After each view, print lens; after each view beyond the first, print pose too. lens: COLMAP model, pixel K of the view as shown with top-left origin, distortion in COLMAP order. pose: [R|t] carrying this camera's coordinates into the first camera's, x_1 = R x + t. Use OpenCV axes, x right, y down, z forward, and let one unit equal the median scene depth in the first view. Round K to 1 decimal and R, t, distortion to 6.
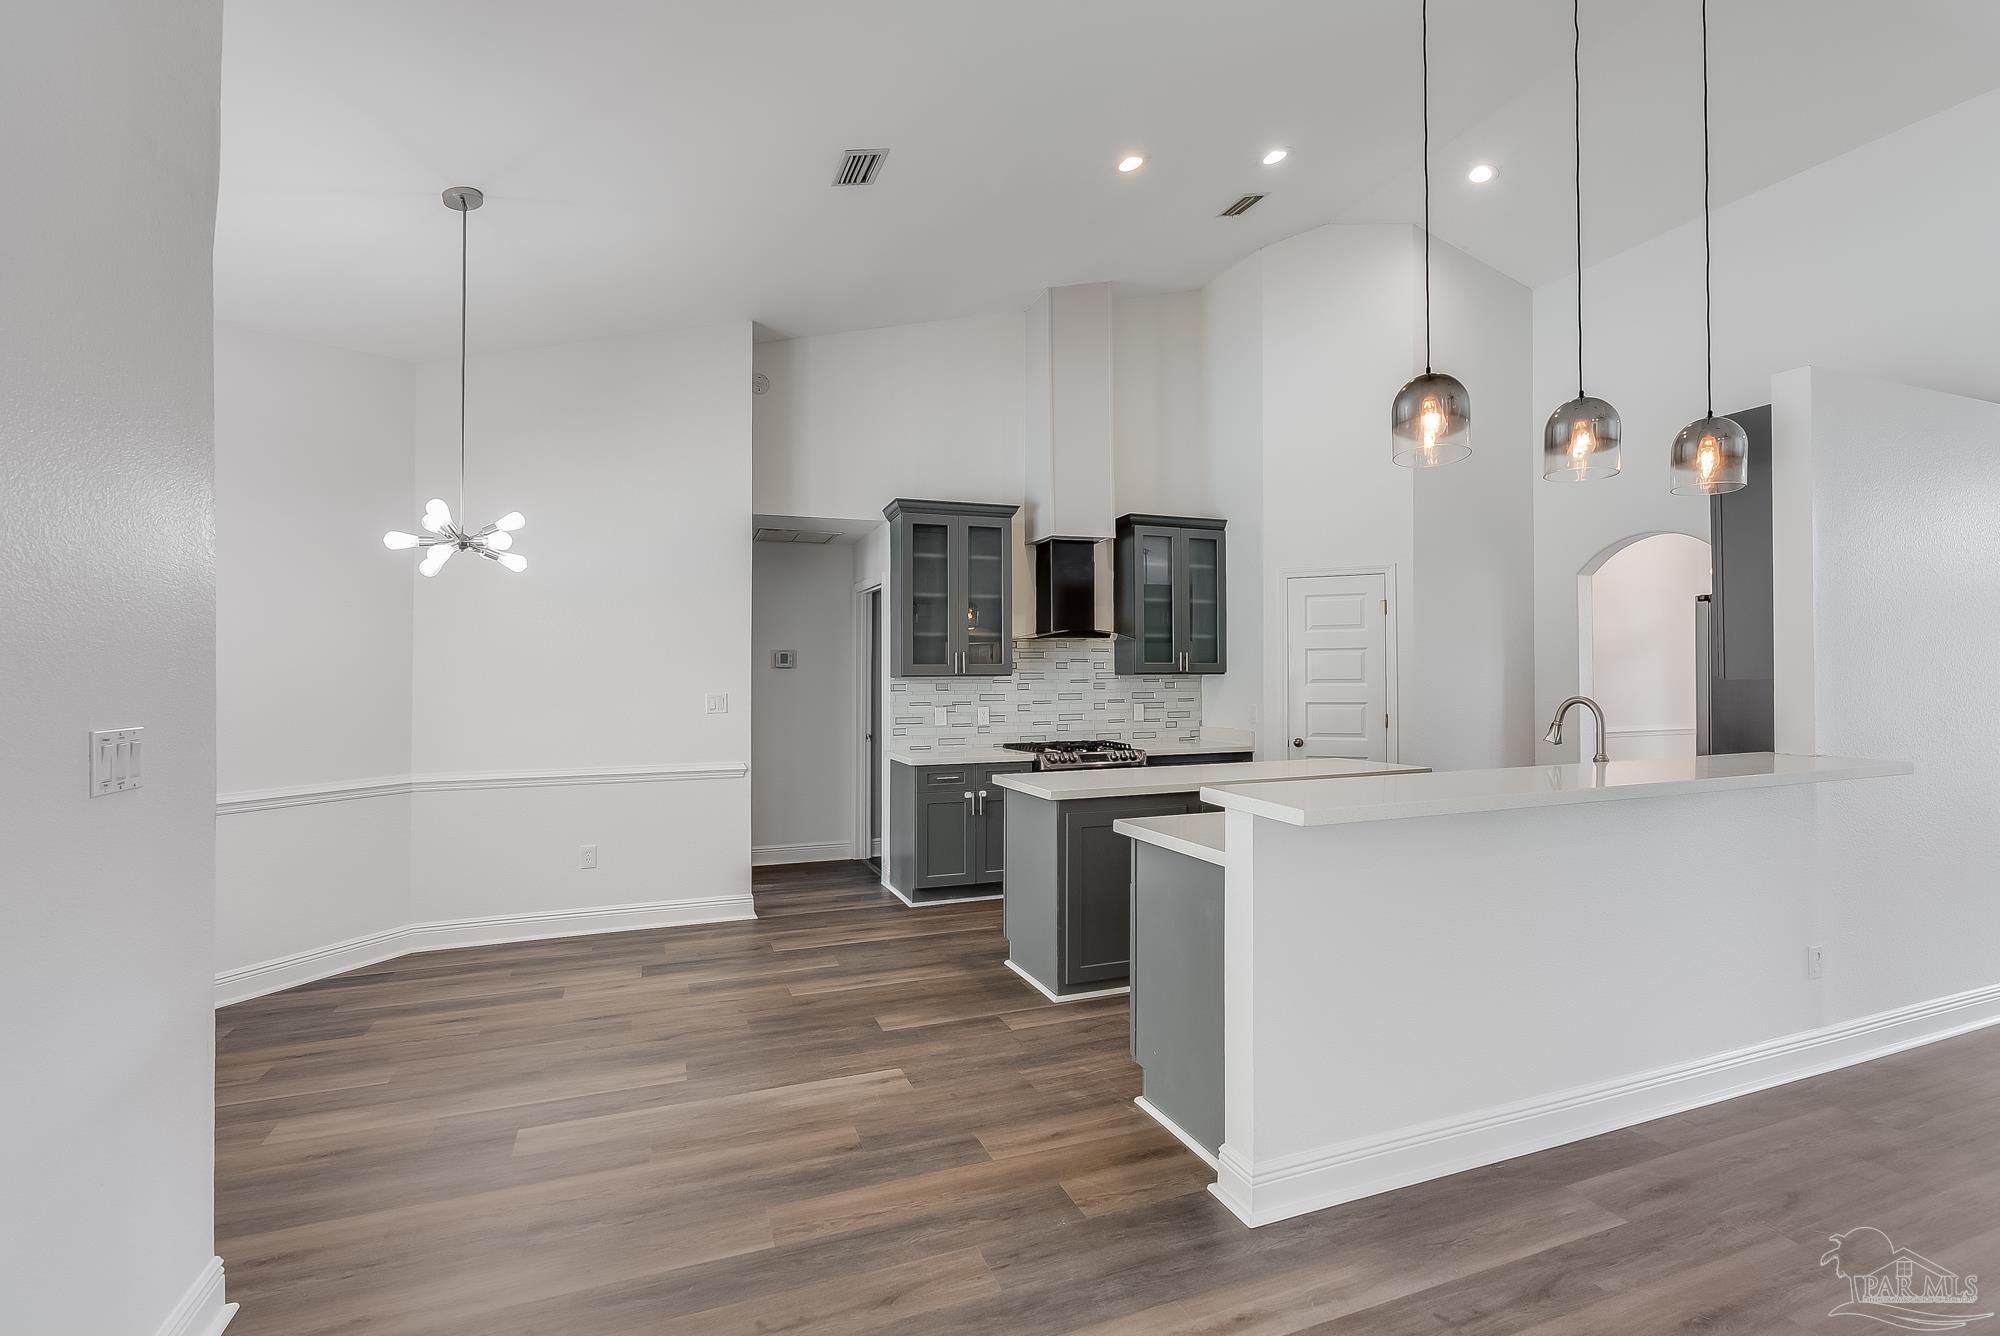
lens RADIAL K [[921.0, 0, 1010.1], [0, 921.0, 670.9], [0, 0, 1]] dist [-0.001298, -0.000113]
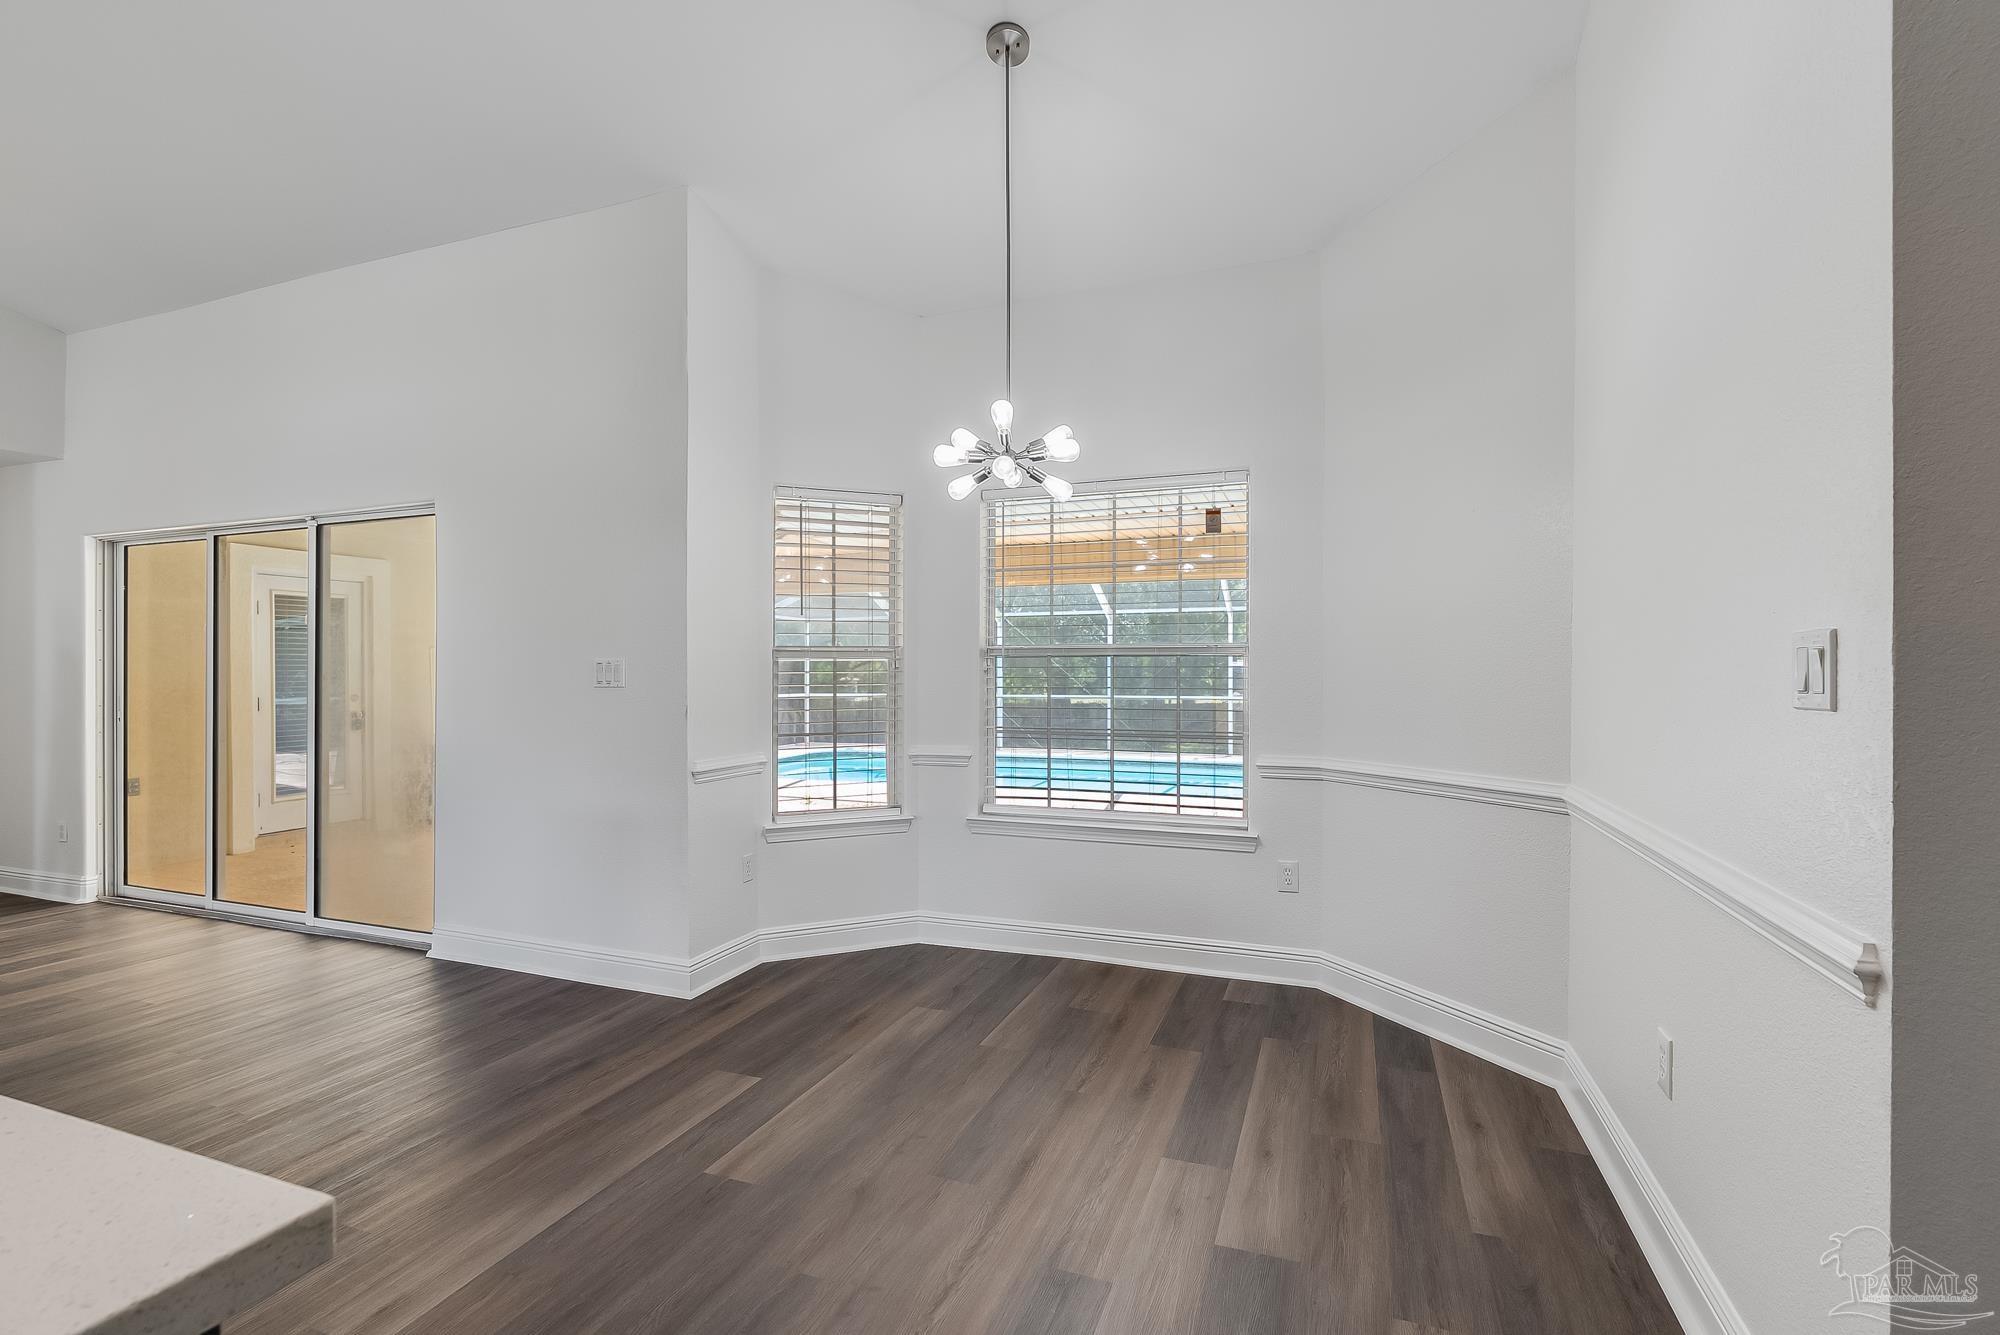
lens RADIAL K [[918.5, 0, 991.3], [0, 918.5, 660.7], [0, 0, 1]] dist [0.002395, 0.001290]
pose [[-0.680168, -0.000100, -0.733056, 0.021201], [0.013151, 0.999837, -0.012338, 0.047866], [0.732938, -0.018032, -0.680056, 1.441586]]
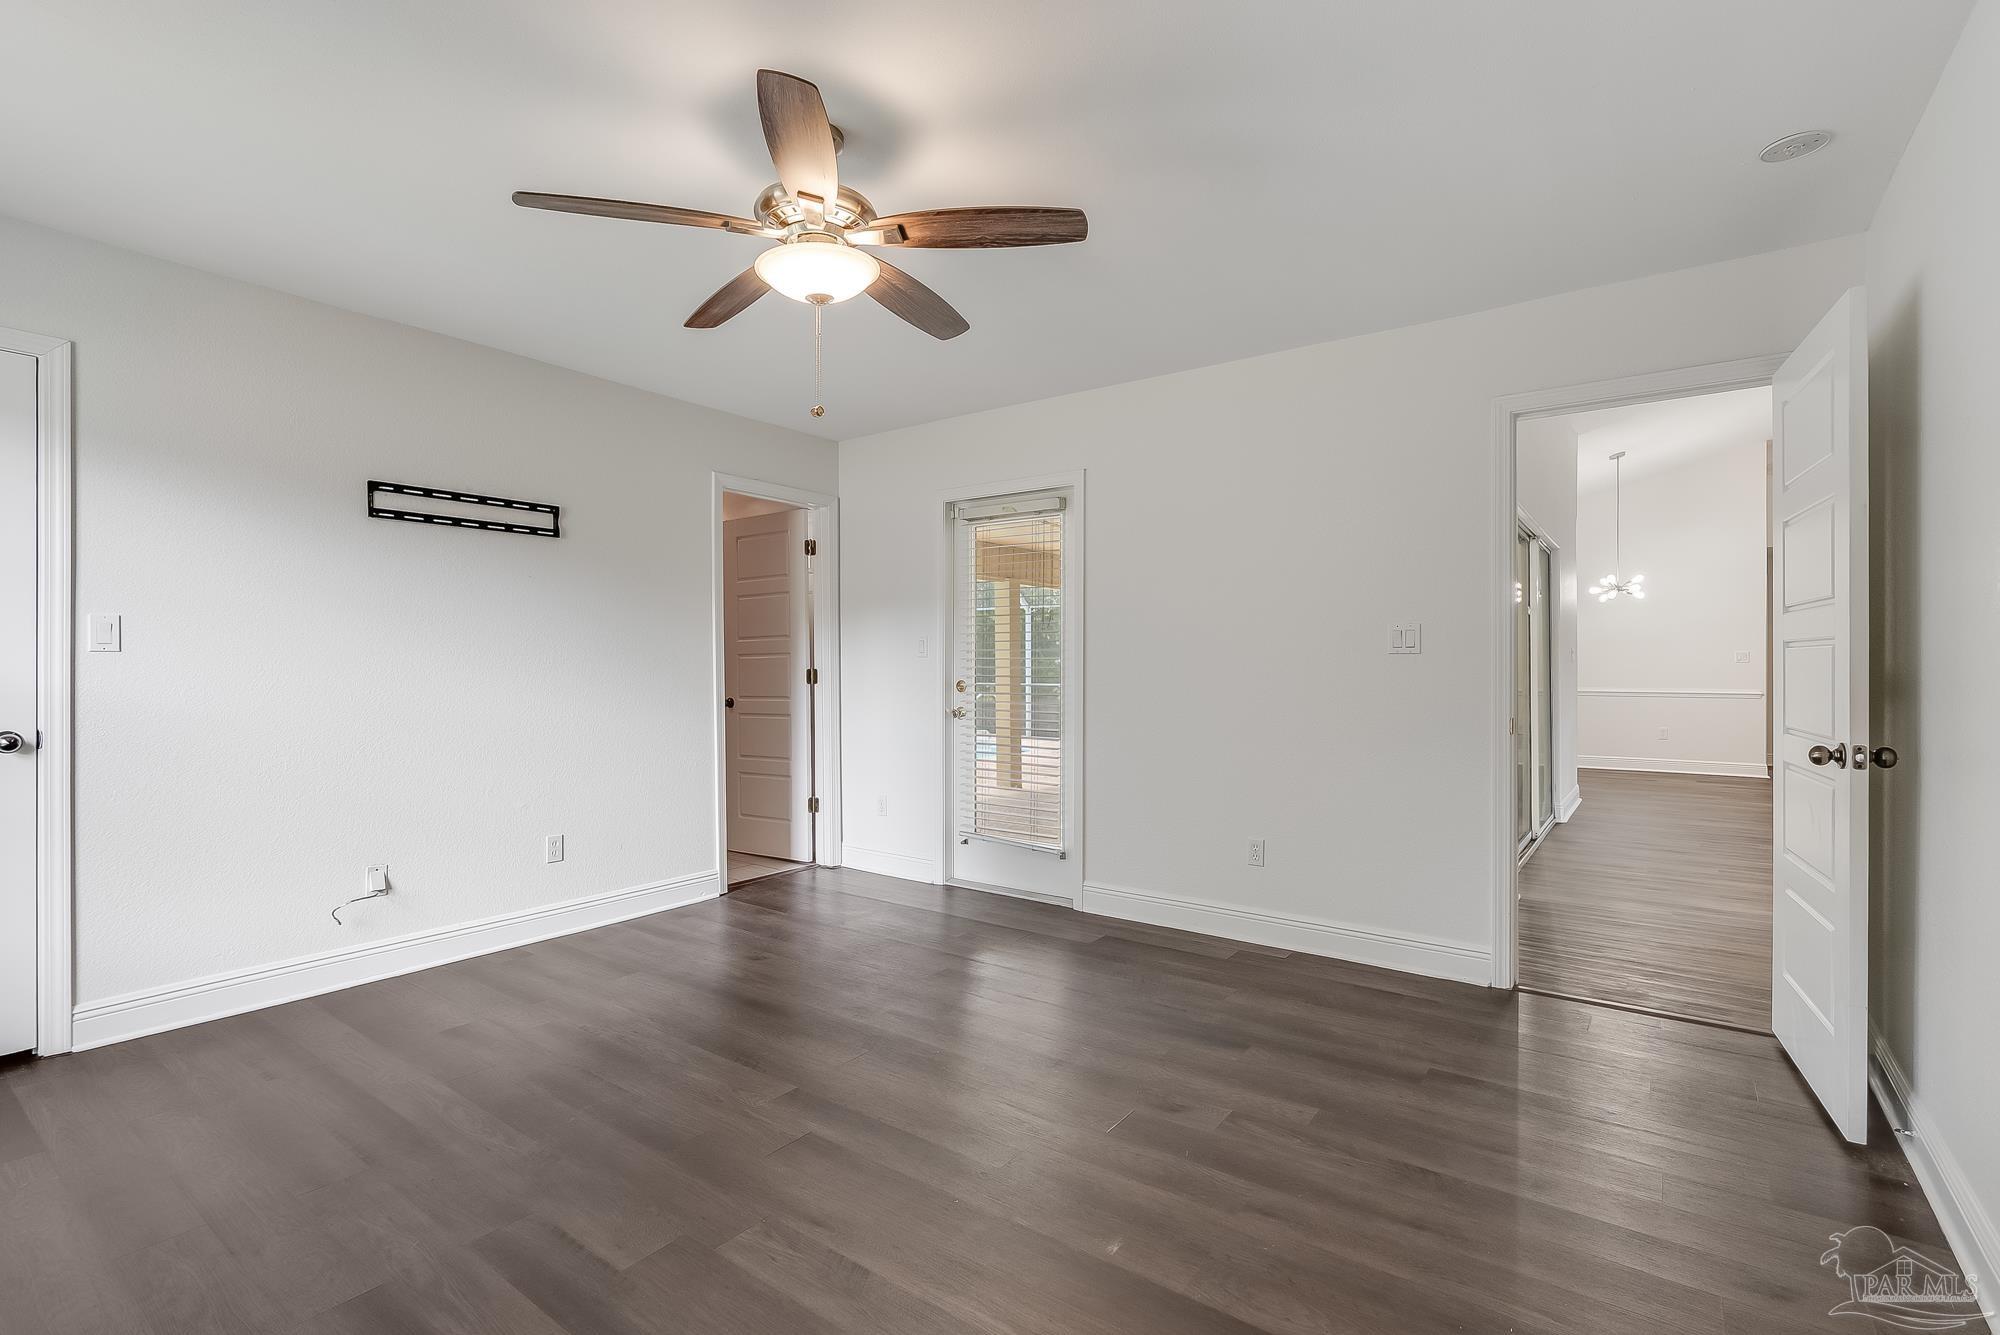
lens RADIAL K [[918.5, 0, 1000.1], [0, 918.5, 662.9], [0, 0, 1]] dist [0.002395, 0.001290]
pose [[0.535816, 0.006835, -0.844307, 0.622908], [0.009145, 0.999862, 0.013898, 0.017861], [0.844285, -0.015168, 0.535680, -1.746163]]
